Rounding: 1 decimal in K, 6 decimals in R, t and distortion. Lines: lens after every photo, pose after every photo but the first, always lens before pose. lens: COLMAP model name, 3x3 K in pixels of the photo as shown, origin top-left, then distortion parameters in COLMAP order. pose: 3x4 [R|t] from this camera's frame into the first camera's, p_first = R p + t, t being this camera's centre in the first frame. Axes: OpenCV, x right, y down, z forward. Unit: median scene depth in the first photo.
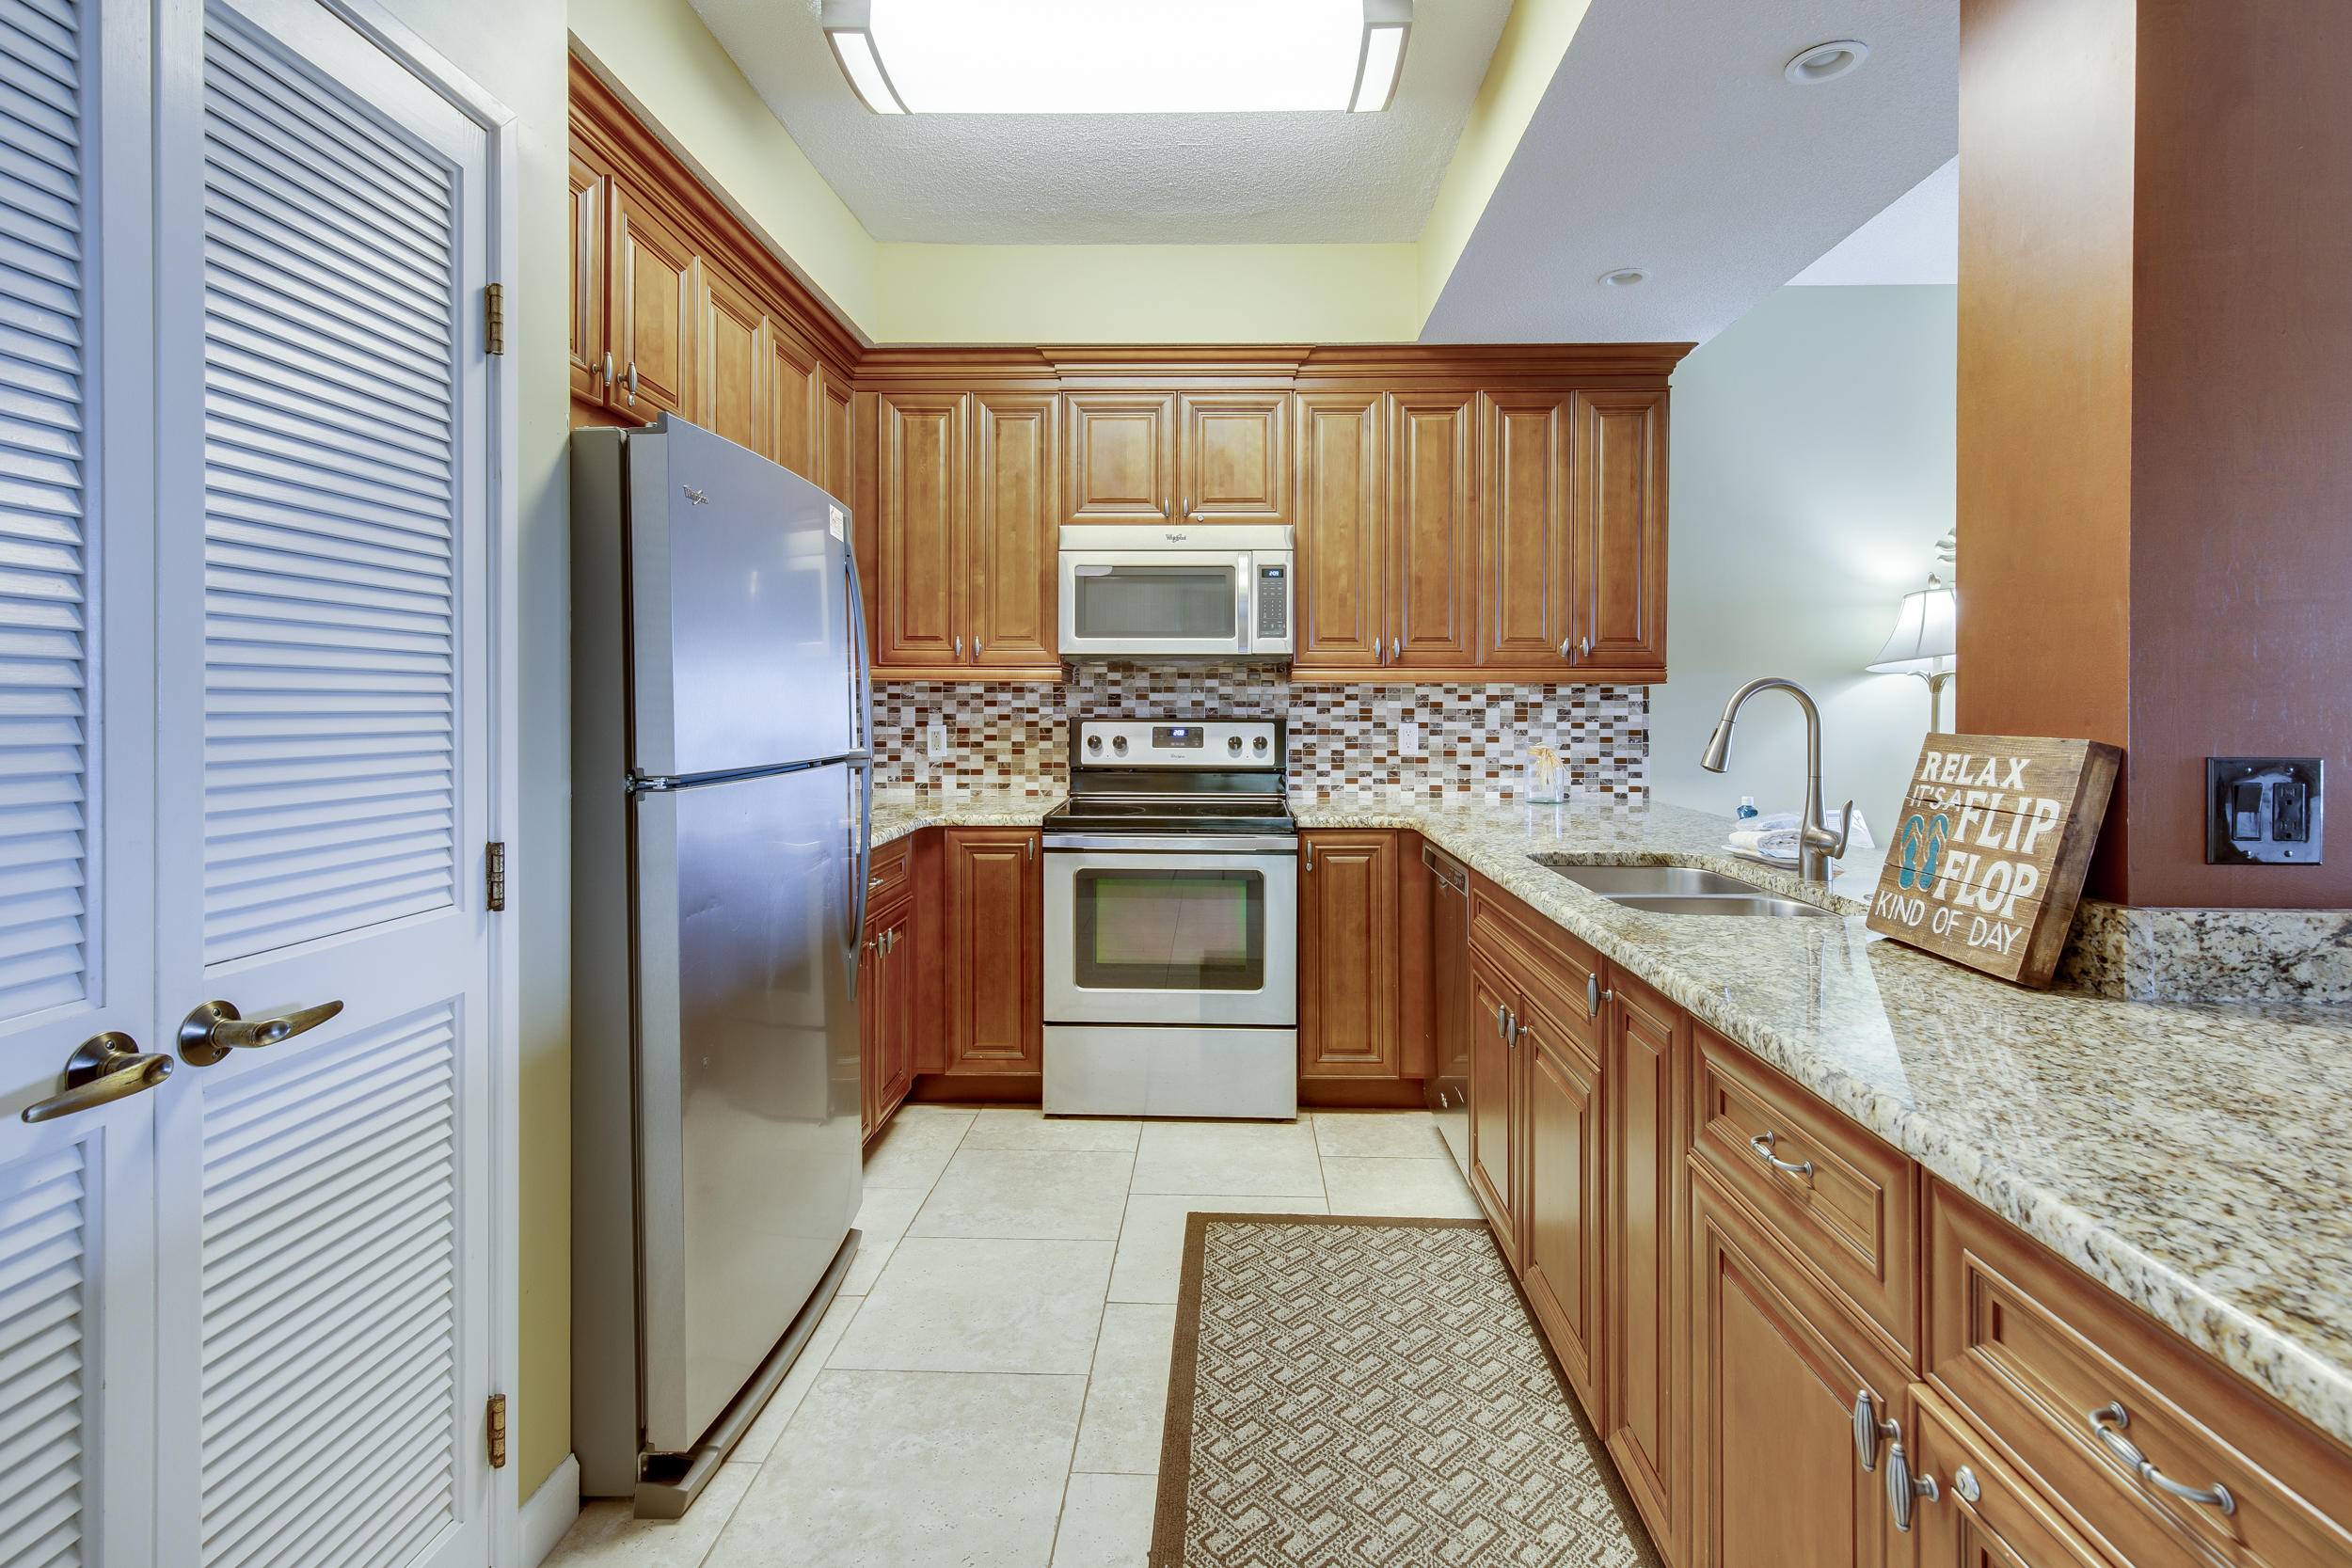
lens RADIAL K [[1090.1, 0, 1202.8], [0, 1090.1, 712.4], [0, 0, 1]] dist [0.015878, -0.000318]
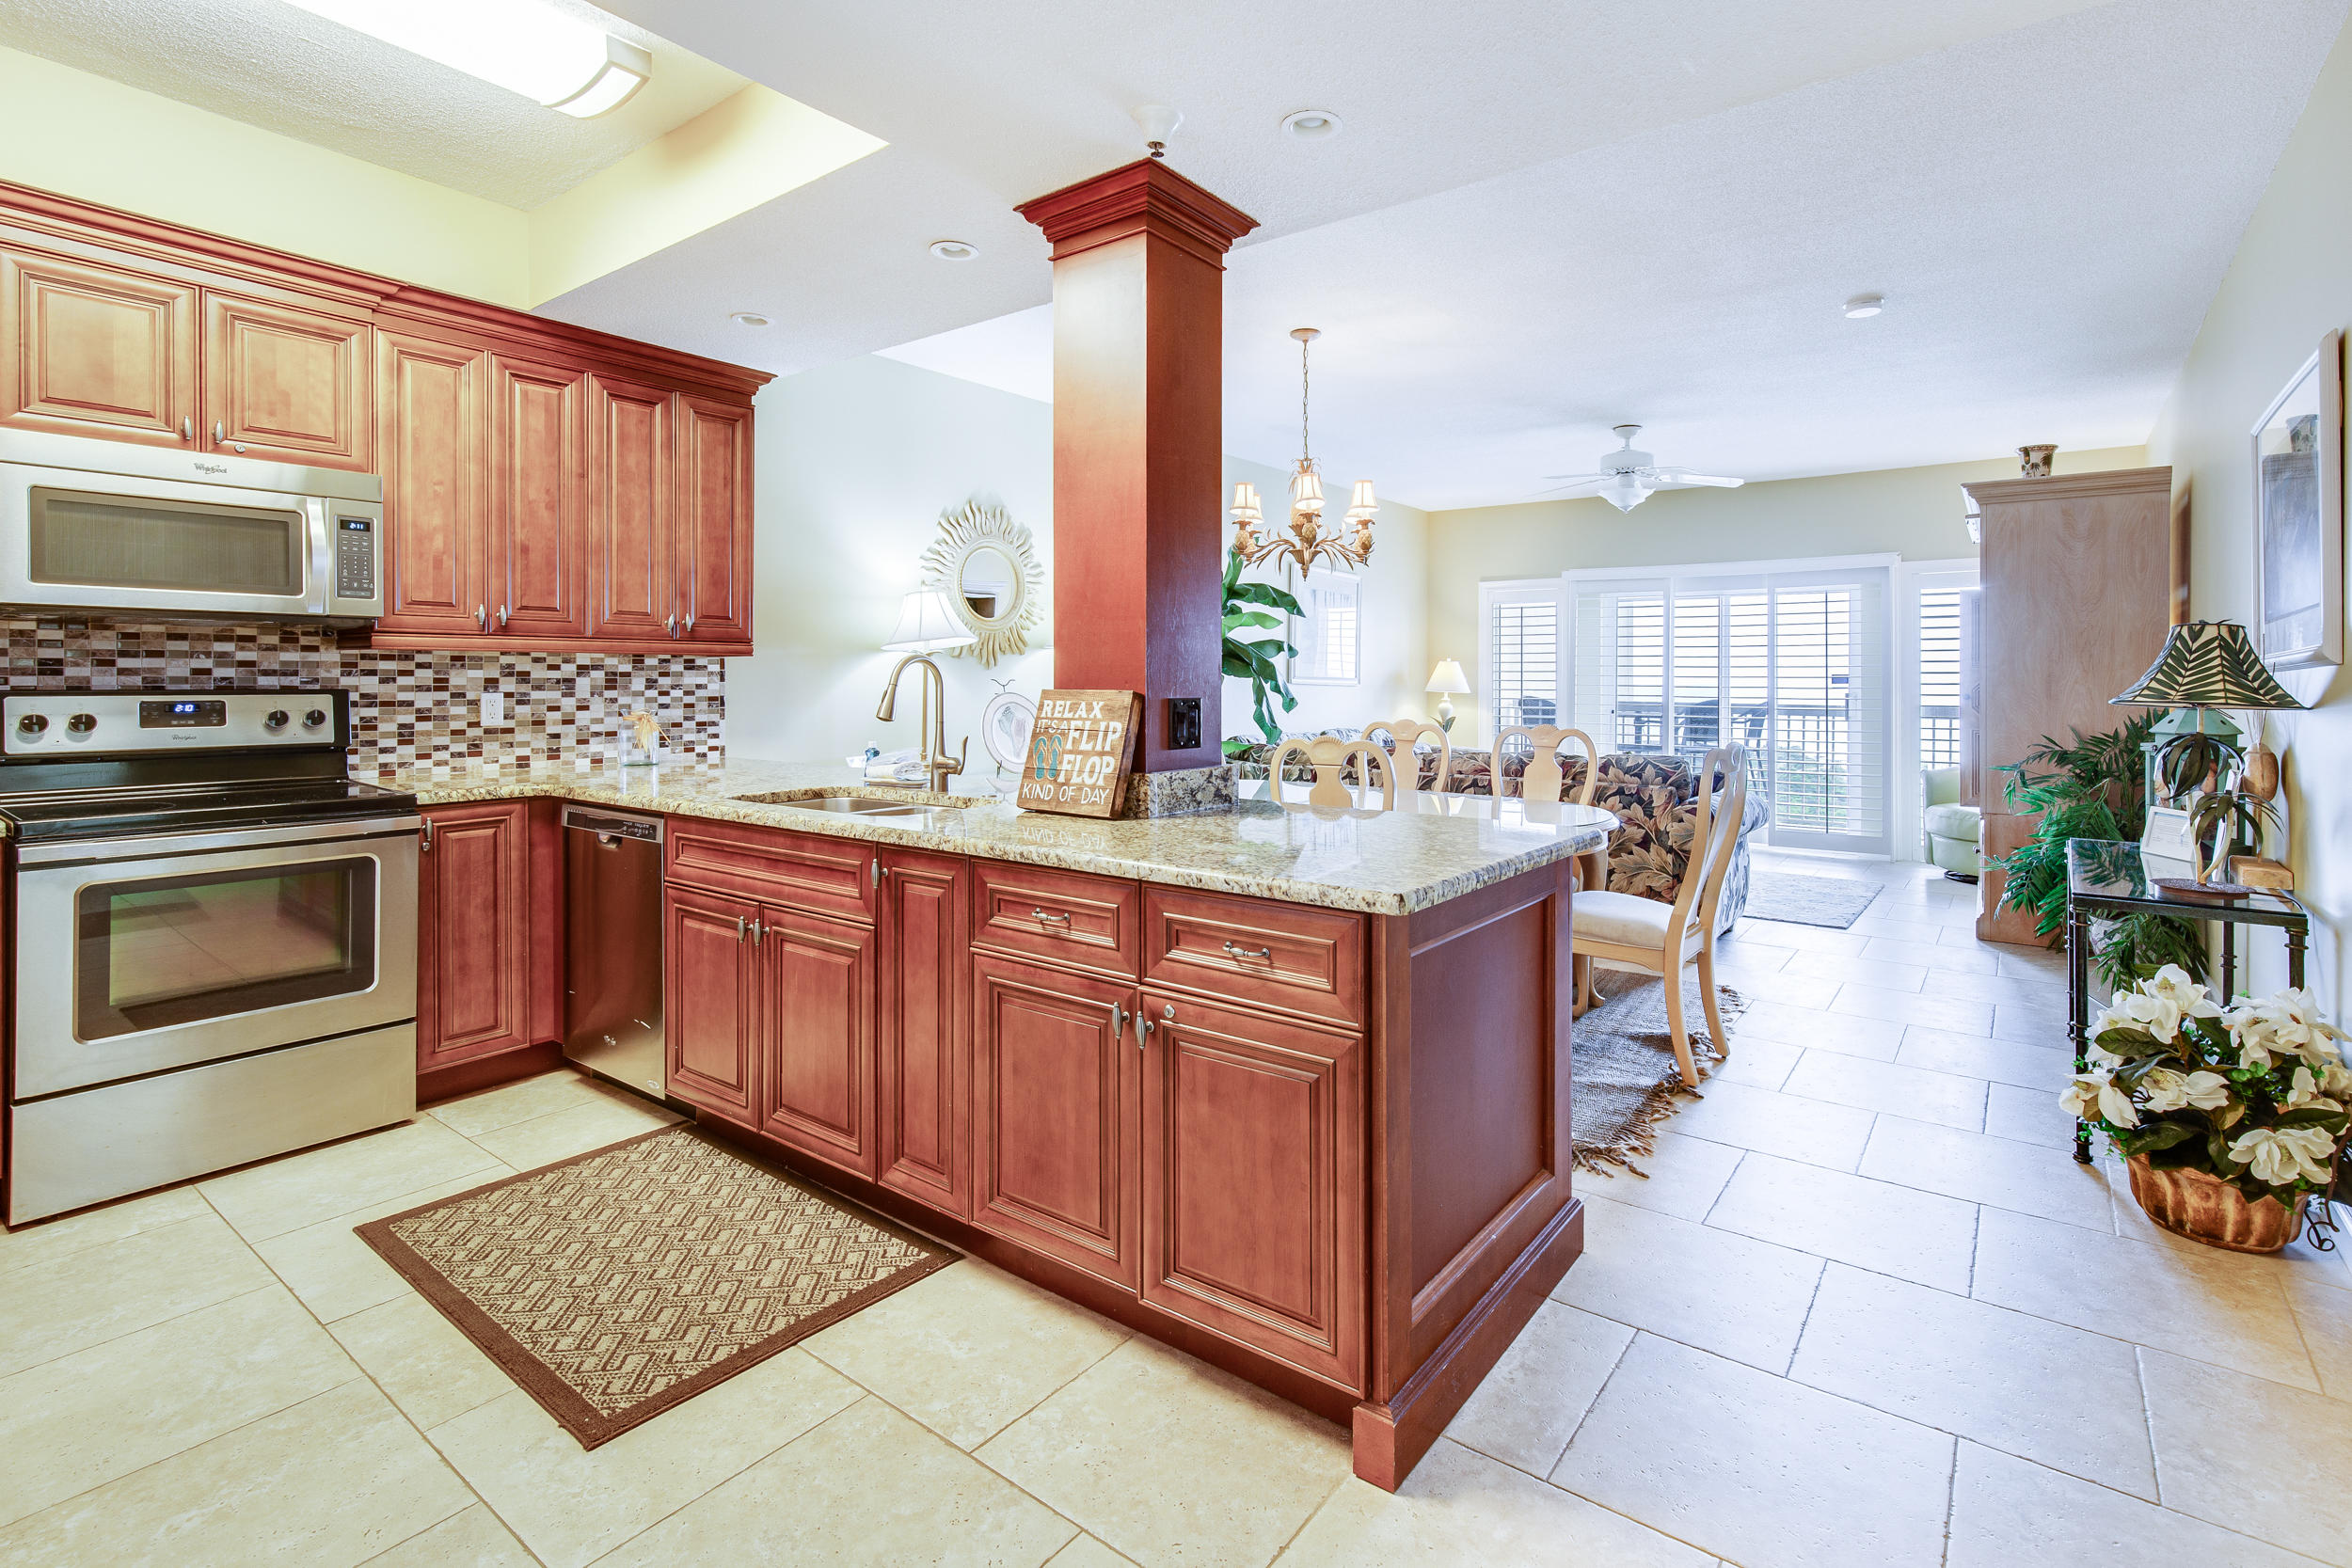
lens RADIAL K [[1111.8, 0, 1215.5], [0, 1111.8, 680.7], [0, 0, 1]] dist [0.013719, 0.000278]
pose [[0.568490, -0.003232, 0.822683, -0.283065], [0.005743, 0.999984, -0.000039, 0.003050], [-0.822670, 0.004747, 0.568500, -0.096942]]
